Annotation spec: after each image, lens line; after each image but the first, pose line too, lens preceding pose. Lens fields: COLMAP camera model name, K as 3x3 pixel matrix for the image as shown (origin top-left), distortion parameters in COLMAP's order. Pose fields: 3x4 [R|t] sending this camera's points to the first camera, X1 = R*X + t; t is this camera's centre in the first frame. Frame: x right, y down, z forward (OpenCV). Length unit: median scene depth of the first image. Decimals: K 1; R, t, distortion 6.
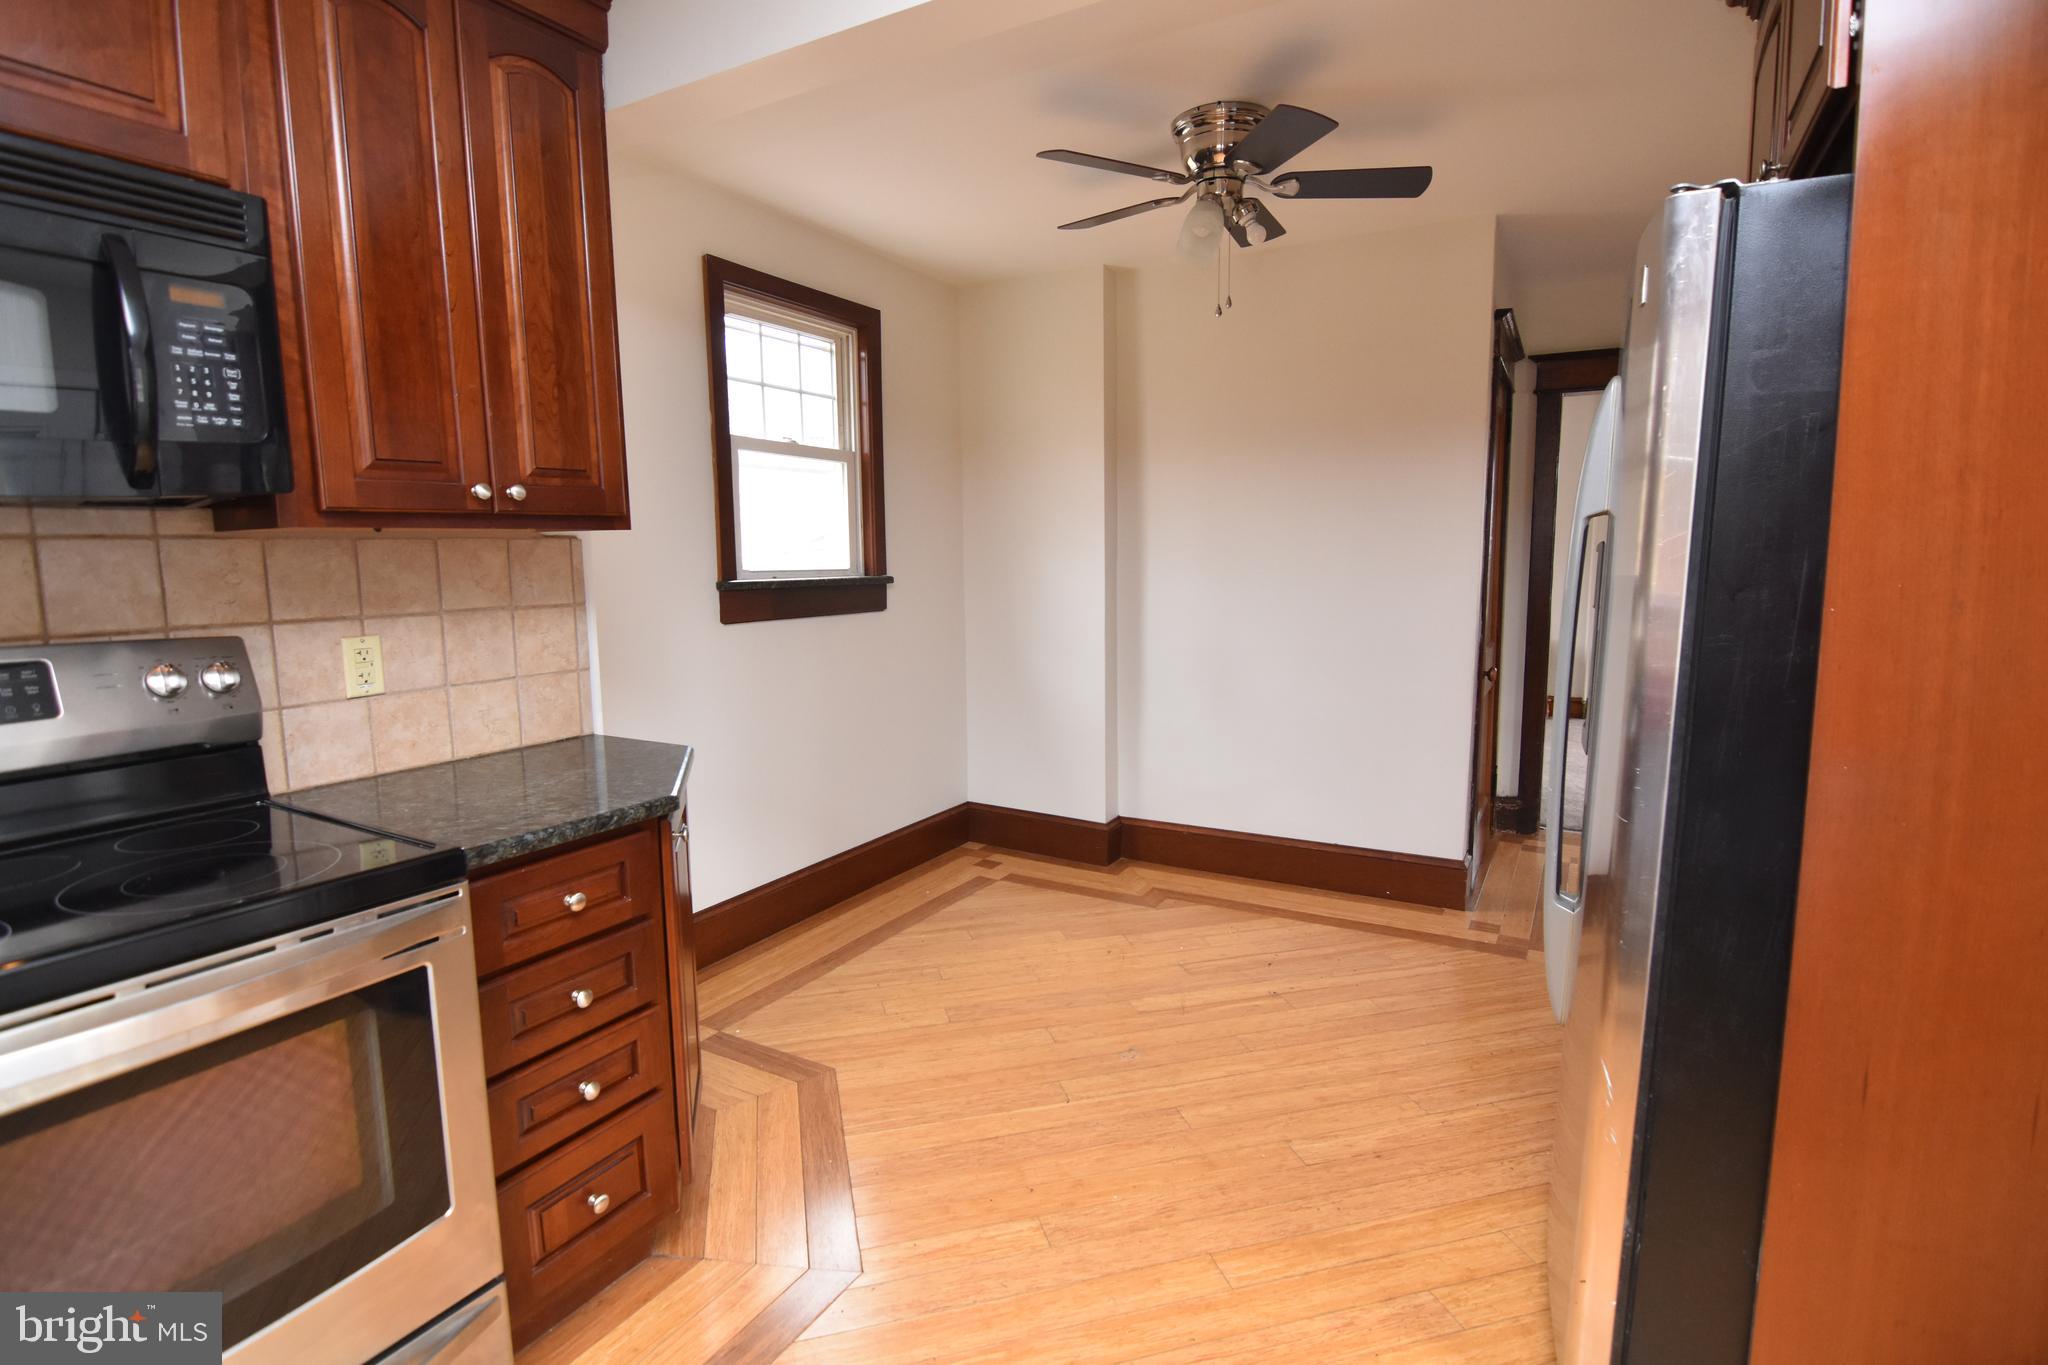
lens RADIAL K [[994.0, 0, 1022.8], [0, 994.0, 674.8], [0, 0, 1]] dist [-0.002847, -0.000268]
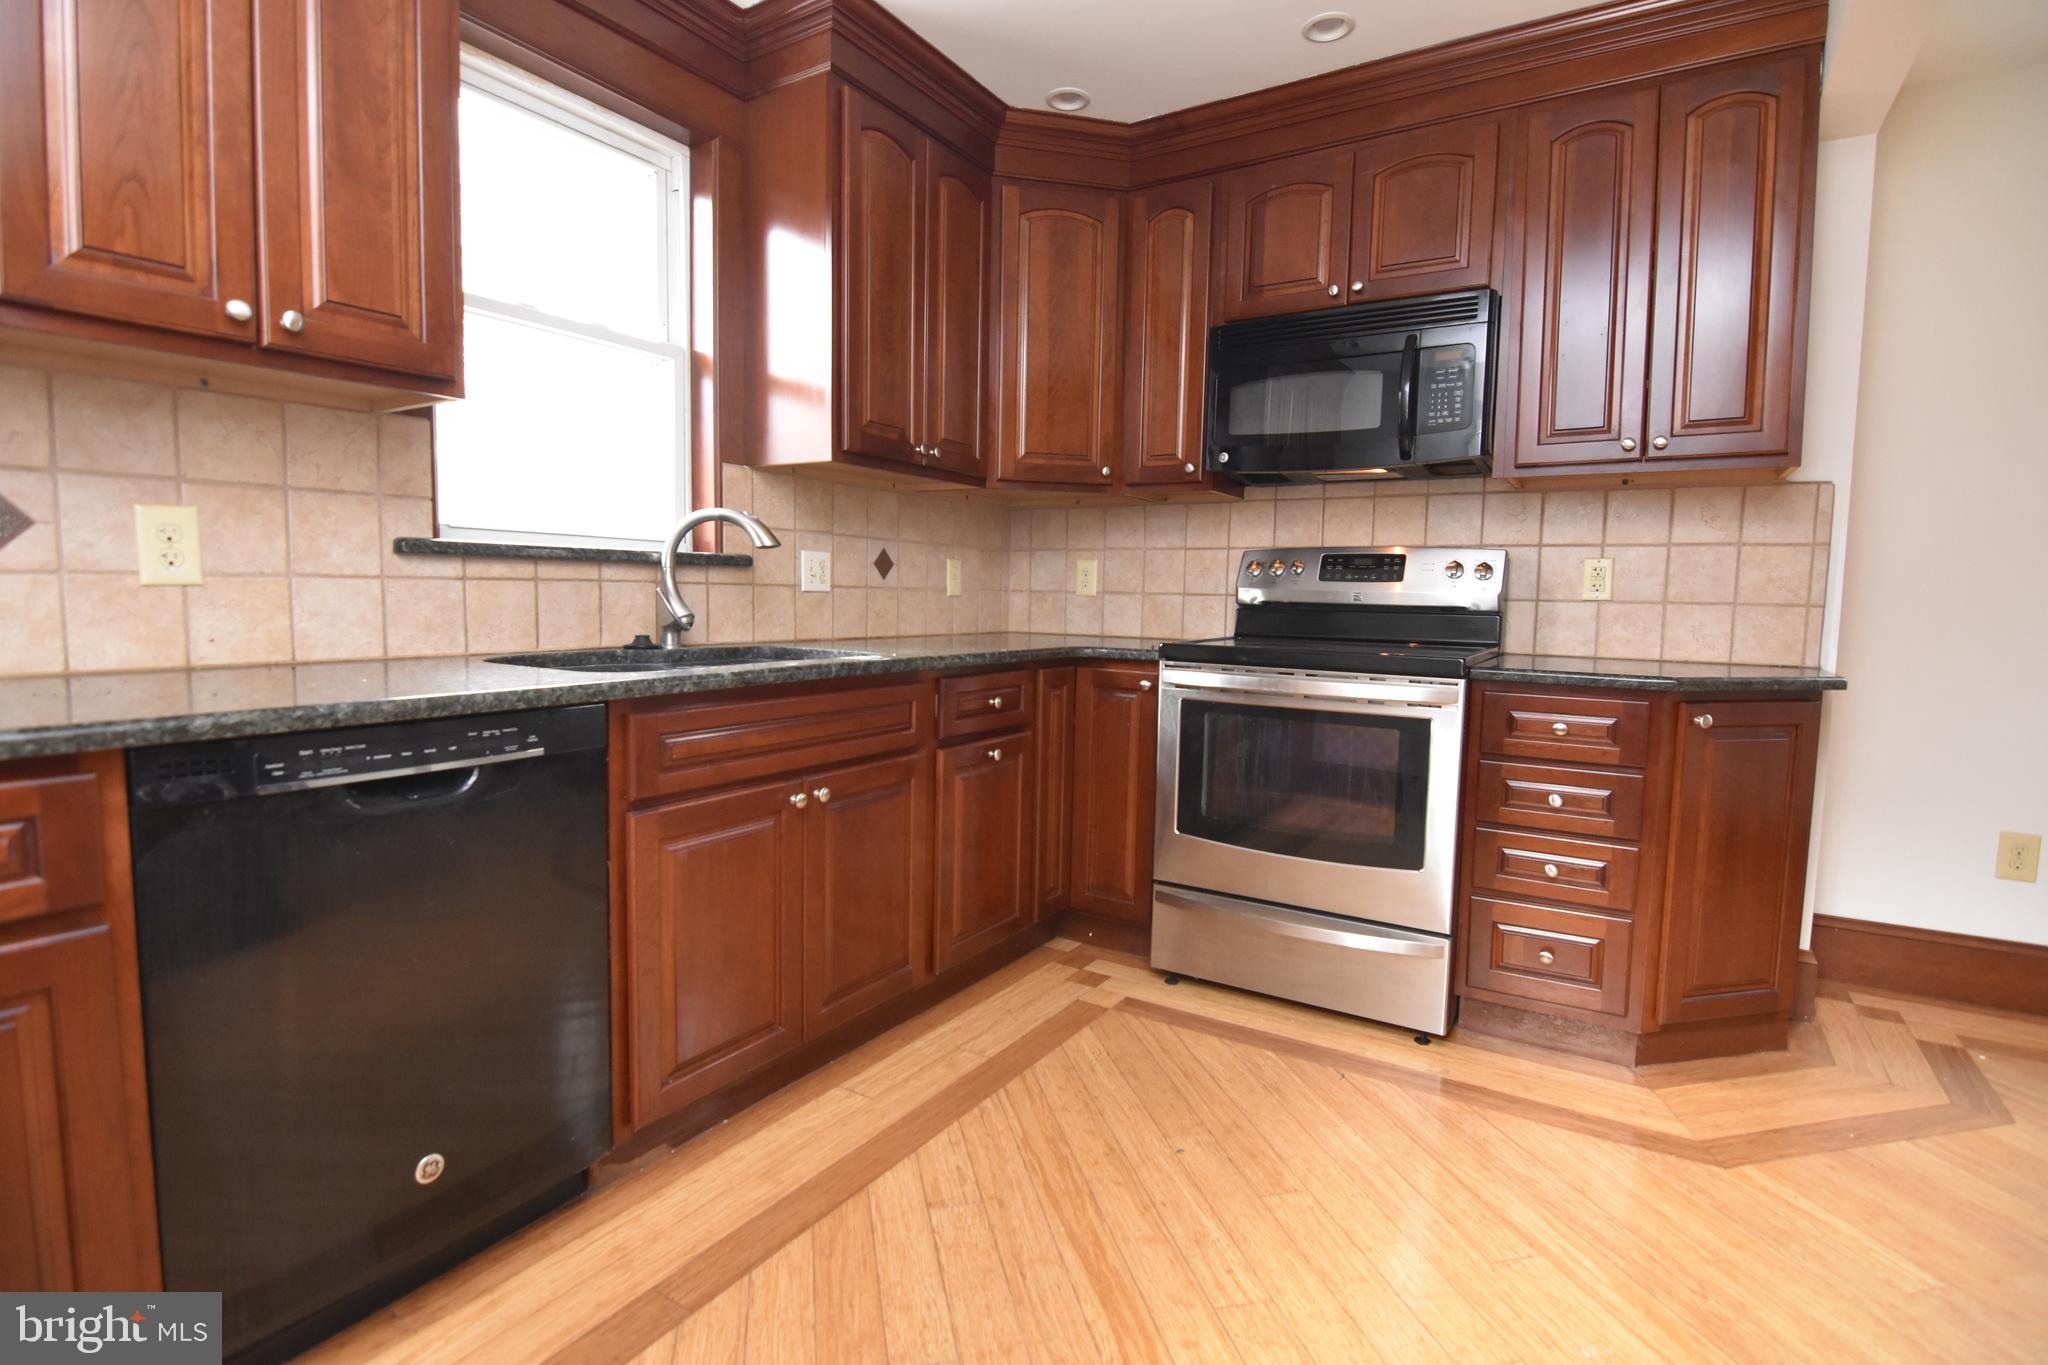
lens RADIAL K [[994.0, 0, 1026.0], [0, 994.0, 672.5], [0, 0, 1]] dist [-0.002847, -0.000268]
pose [[-0.026413, 0.095280, -0.995100, 0.783488], [-0.144771, 0.984589, 0.098116, 0.100815], [0.989113, 0.146653, -0.012213, 0.215964]]
